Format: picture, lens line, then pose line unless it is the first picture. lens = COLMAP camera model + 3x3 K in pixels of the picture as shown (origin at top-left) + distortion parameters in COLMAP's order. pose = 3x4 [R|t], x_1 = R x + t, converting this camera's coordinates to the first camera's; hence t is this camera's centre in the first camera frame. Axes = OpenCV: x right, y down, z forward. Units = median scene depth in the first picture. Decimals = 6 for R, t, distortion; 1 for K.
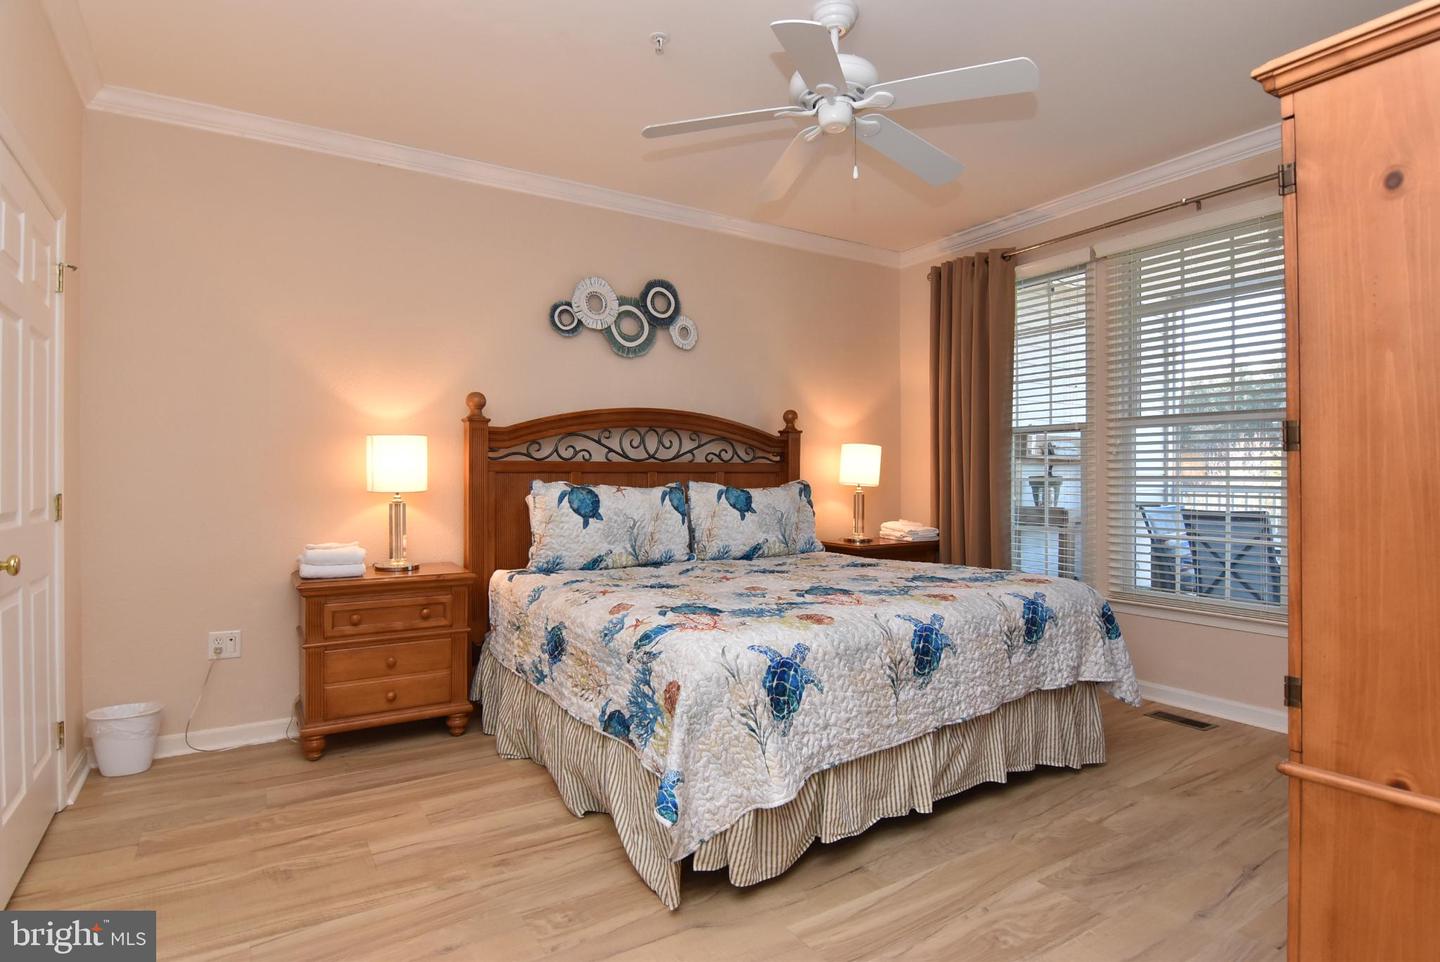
lens RADIAL K [[767.7, 0, 722.3], [0, 767.7, 480.2], [0, 0, 1]] dist [0.000423, -0.010376]
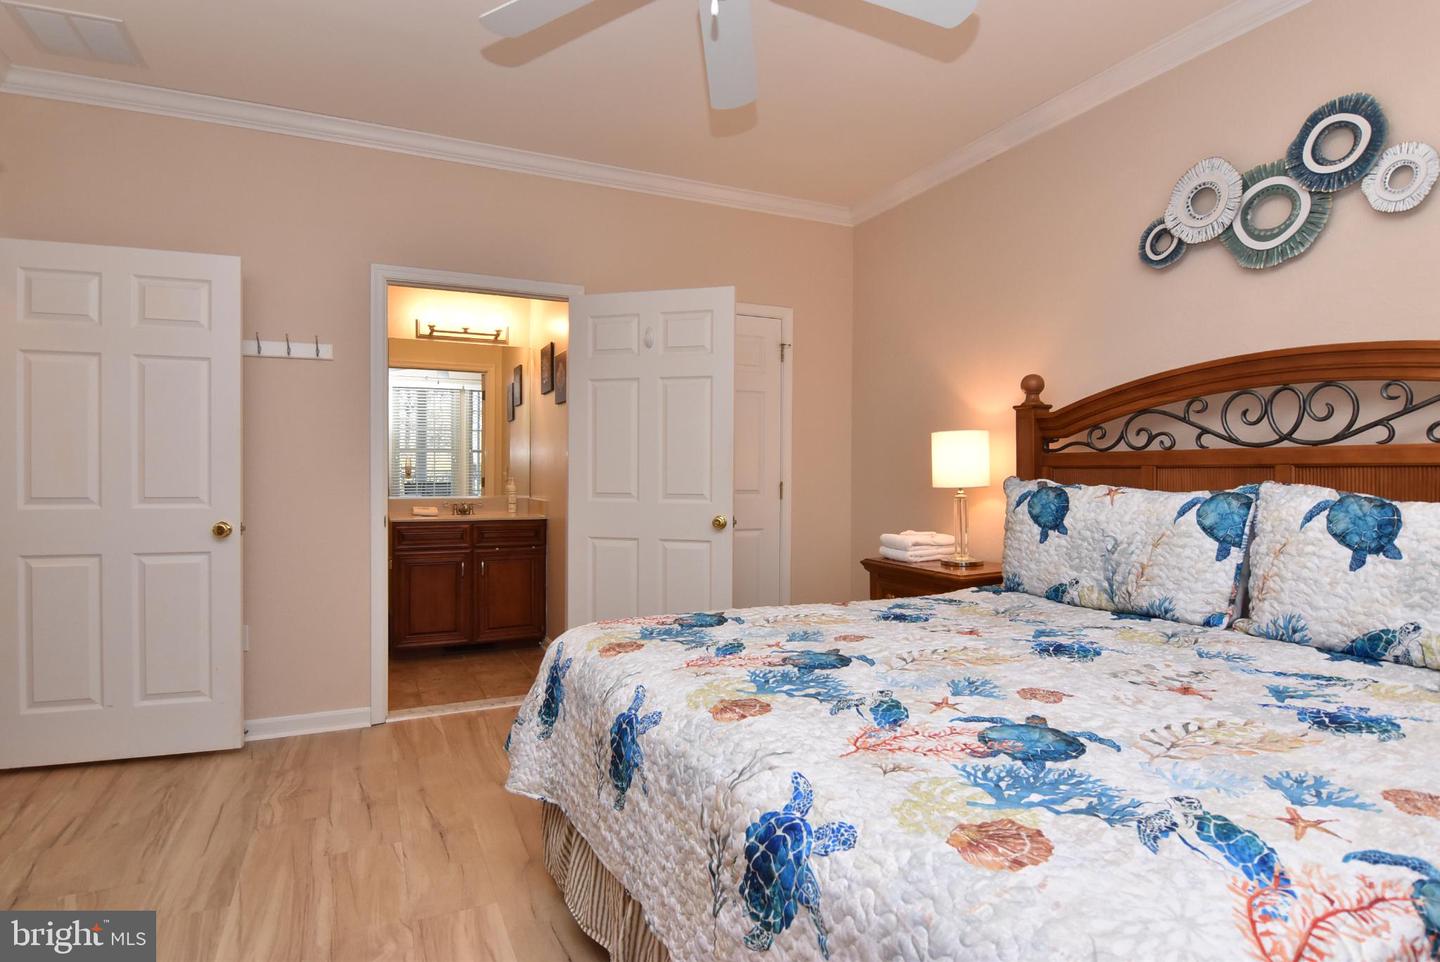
lens RADIAL K [[767.7, 0, 721.4], [0, 767.7, 473.3], [0, 0, 1]] dist [0.000423, -0.010376]
pose [[-0.118939, 0.002778, -0.992898, 0.532434], [-0.005351, 0.999980, 0.003439, -0.004745], [0.992887, 0.005722, -0.118922, 0.699144]]
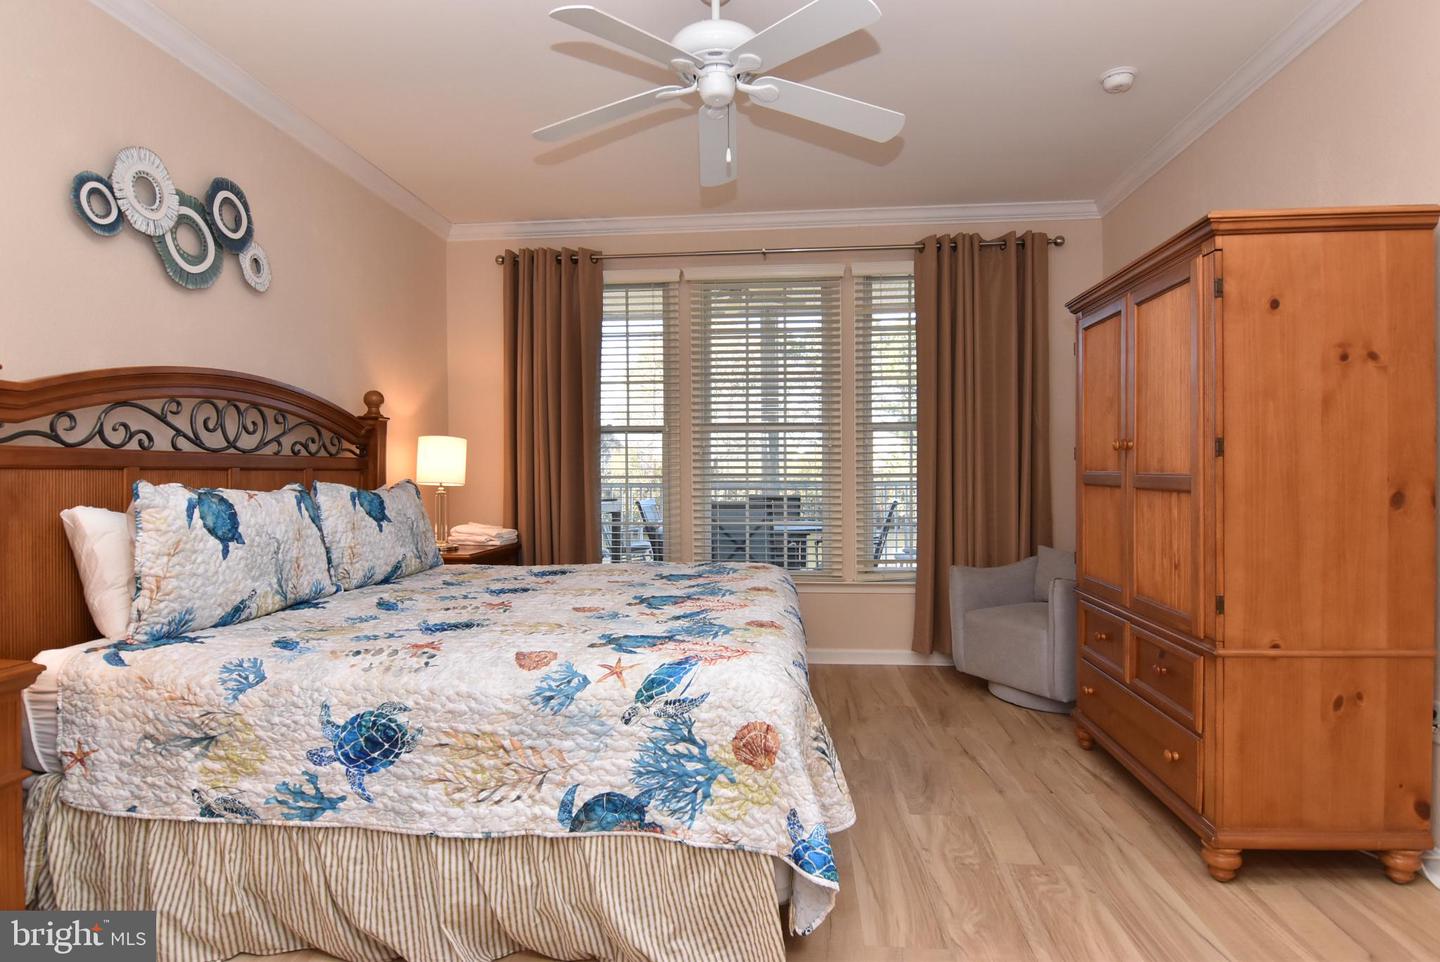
lens RADIAL K [[767.7, 0, 723.2], [0, 767.7, 478.5], [0, 0, 1]] dist [0.000423, -0.010376]
pose [[0.606792, -0.006262, 0.794836, -0.381454], [0.006639, 0.999974, 0.002809, -0.000902], [-0.794833, 0.003572, 0.606817, 0.274758]]
